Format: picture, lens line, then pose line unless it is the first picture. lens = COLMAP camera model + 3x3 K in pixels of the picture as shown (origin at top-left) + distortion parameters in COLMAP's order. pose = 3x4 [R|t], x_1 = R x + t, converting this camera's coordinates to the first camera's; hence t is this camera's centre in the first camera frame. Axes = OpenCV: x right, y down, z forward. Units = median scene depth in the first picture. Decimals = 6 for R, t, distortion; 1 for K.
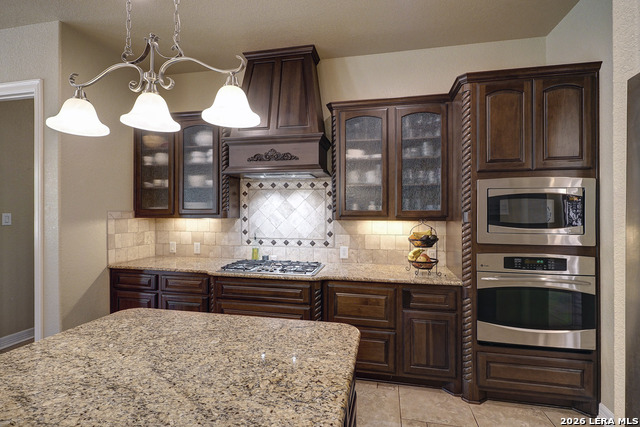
lens RADIAL K [[309.1, 0, 320.1], [0, 309.1, 210.9], [0, 0, 1]] dist [-0.003444, -0.001800]
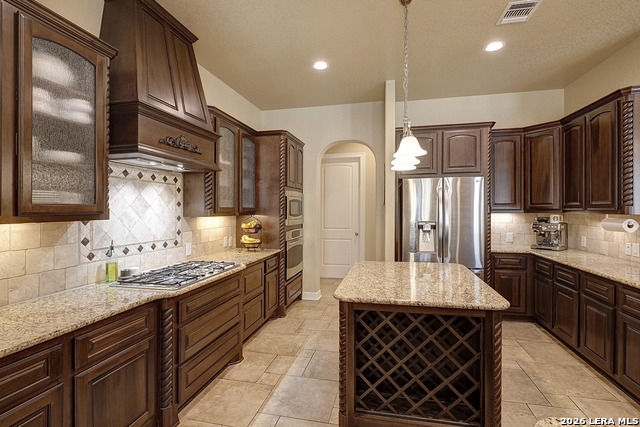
lens RADIAL K [[309.1, 0, 318.6], [0, 309.1, 211.4], [0, 0, 1]] dist [-0.003444, -0.001800]
pose [[0.015493, -0.009073, 0.999839, -0.899430], [0.000248, 0.999959, 0.009070, 0.001623], [-0.999880, 0.000108, 0.015495, 0.545852]]
